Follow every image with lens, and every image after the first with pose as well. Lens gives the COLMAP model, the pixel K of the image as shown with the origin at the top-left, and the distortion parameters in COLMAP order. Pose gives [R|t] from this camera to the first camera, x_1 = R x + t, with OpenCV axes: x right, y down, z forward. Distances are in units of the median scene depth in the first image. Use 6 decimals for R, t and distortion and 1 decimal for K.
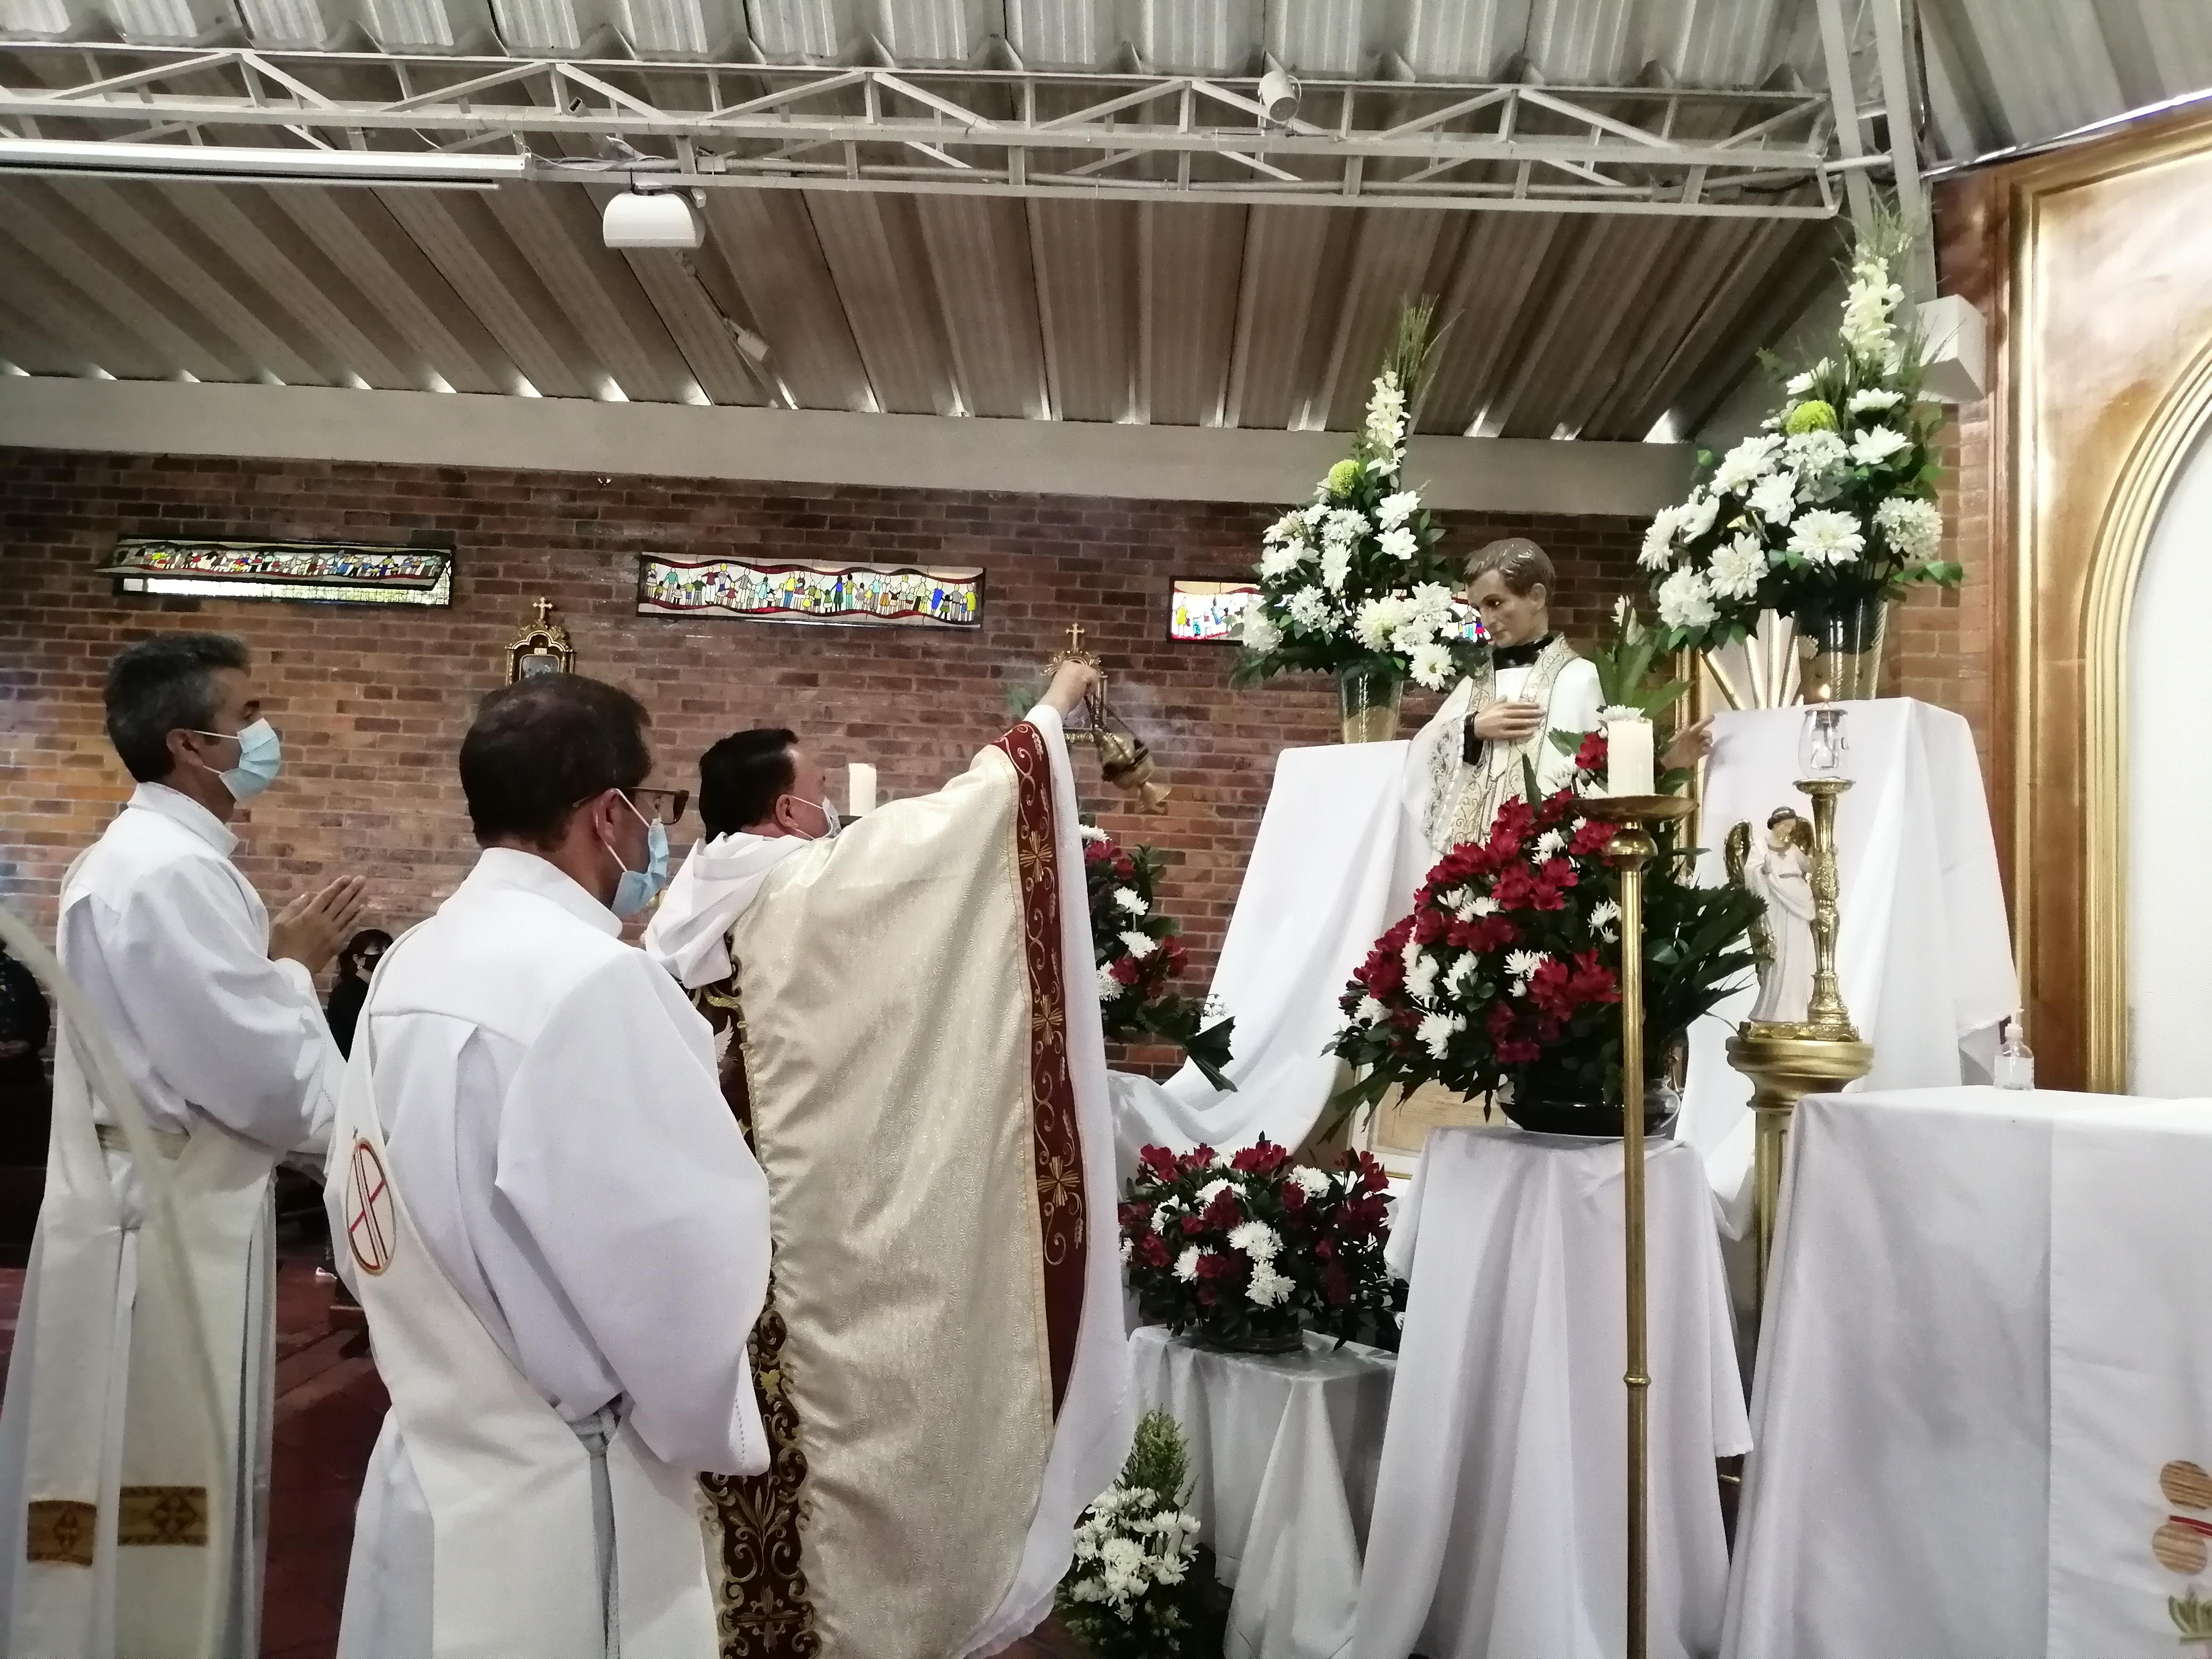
lens RADIAL K [[1731.5, 0, 1124.3], [0, 1731.5, 848.2], [0, 0, 1]] dist [0.023985, -0.042506]
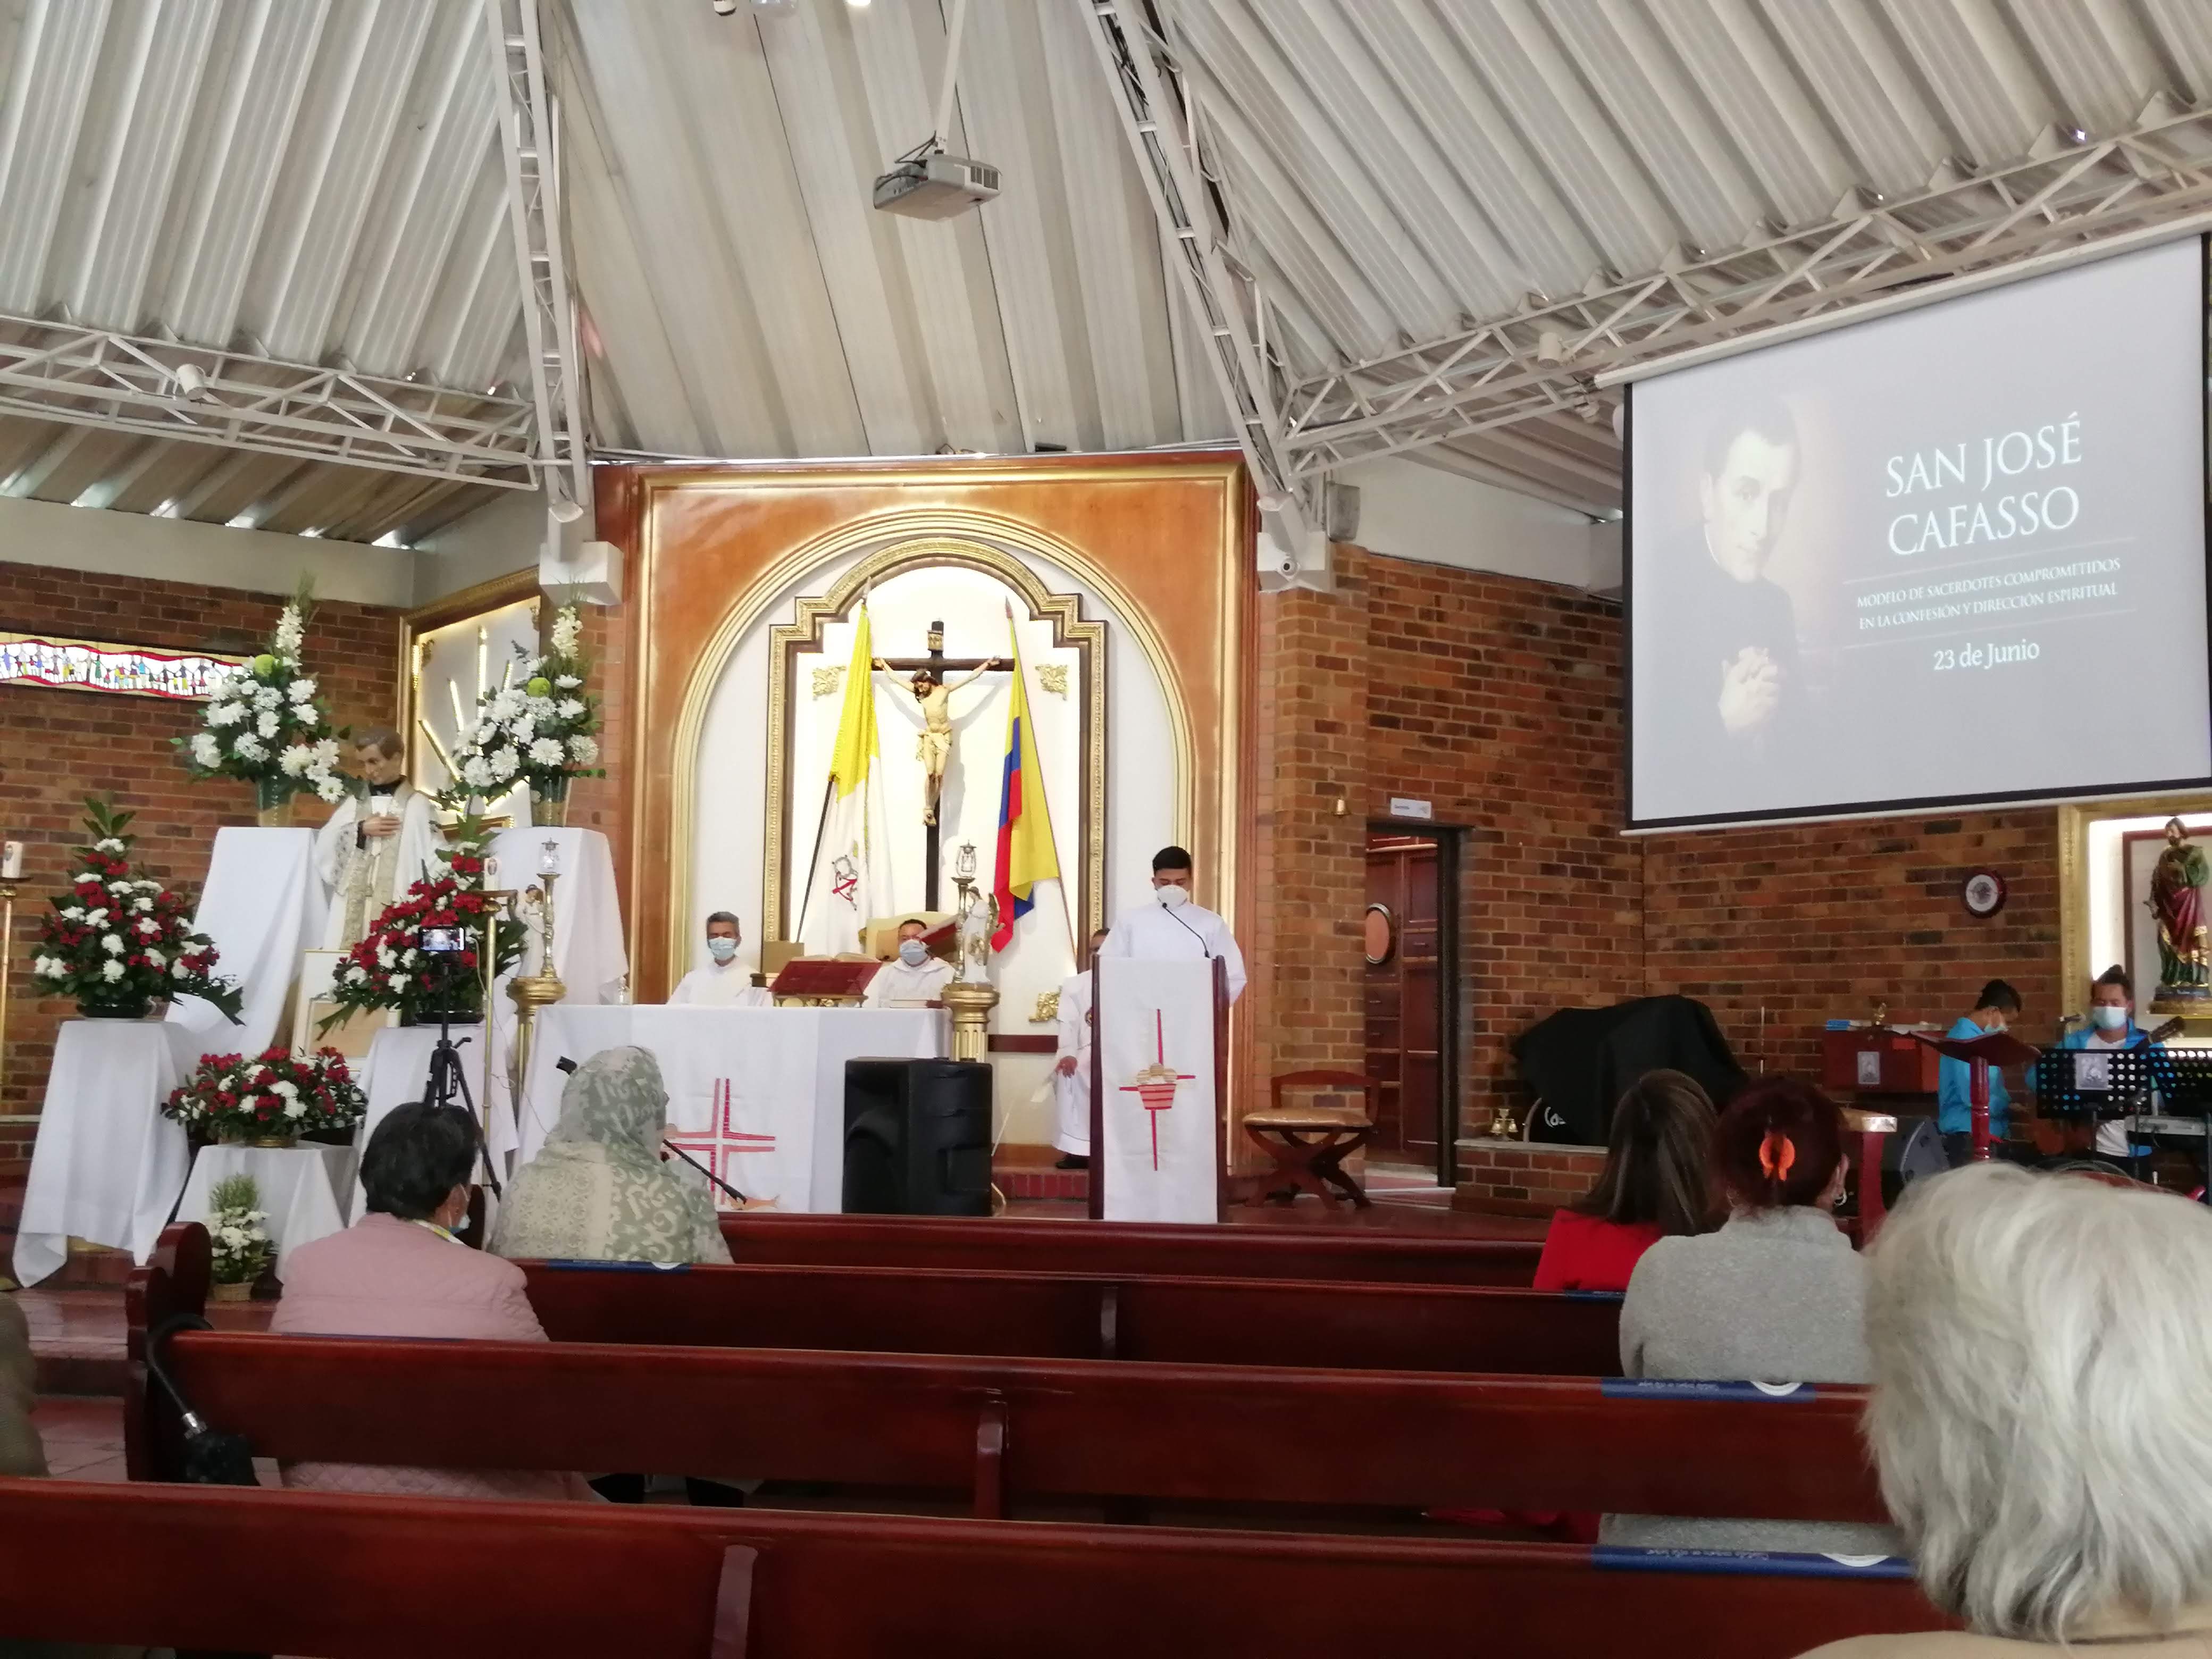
lens RADIAL K [[2548.5, 0, 1131.0], [0, 2548.5, 862.9], [0, 0, 1]] dist [0.029932, 0.000000]
pose [[0.793914, 0.010493, 0.607940, -0.875218], [-0.023649, 0.999627, 0.013629, -0.097645], [-0.607570, -0.025198, 0.793866, -1.812350]]
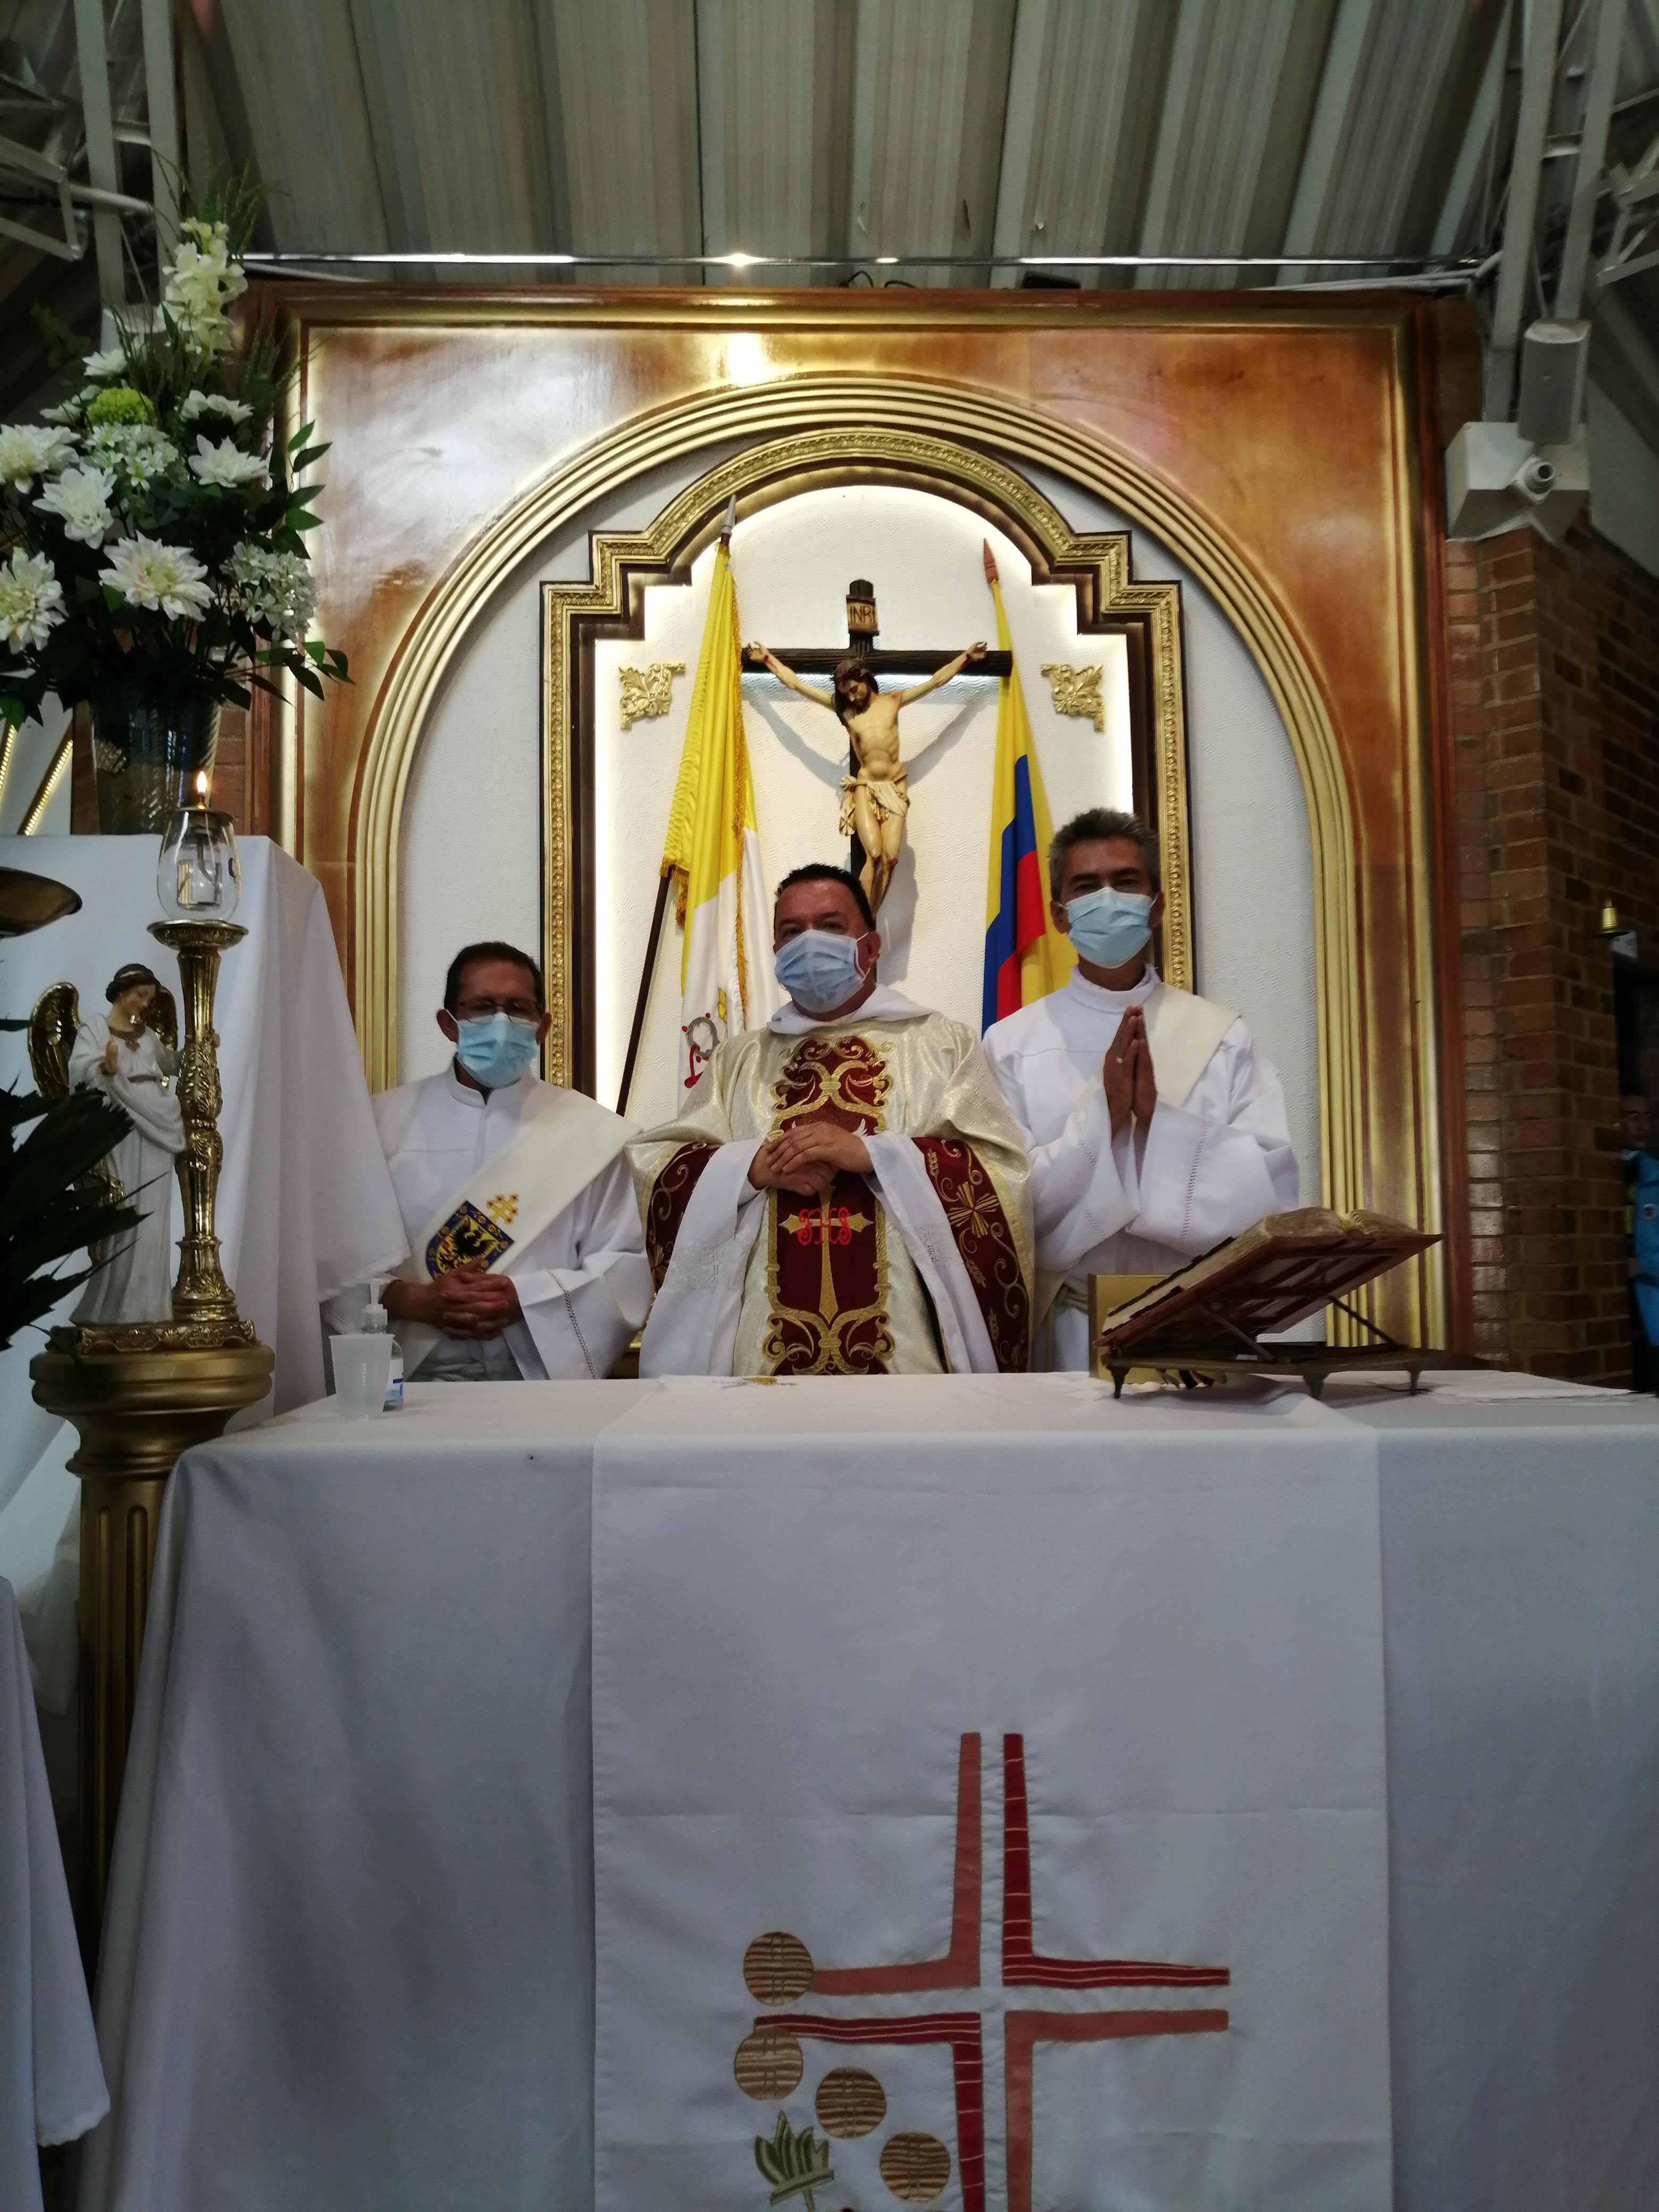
lens RADIAL K [[1731.5, 0, 820.3], [0, 1731.5, 1108.9], [0, 0, 1]] dist [0.023985, -0.042506]
pose [[0.657033, 0.009414, 0.753803, 0.068664], [-0.012769, 0.999918, -0.001357, 0.019901], [-0.753754, -0.008734, 0.657099, 0.352864]]
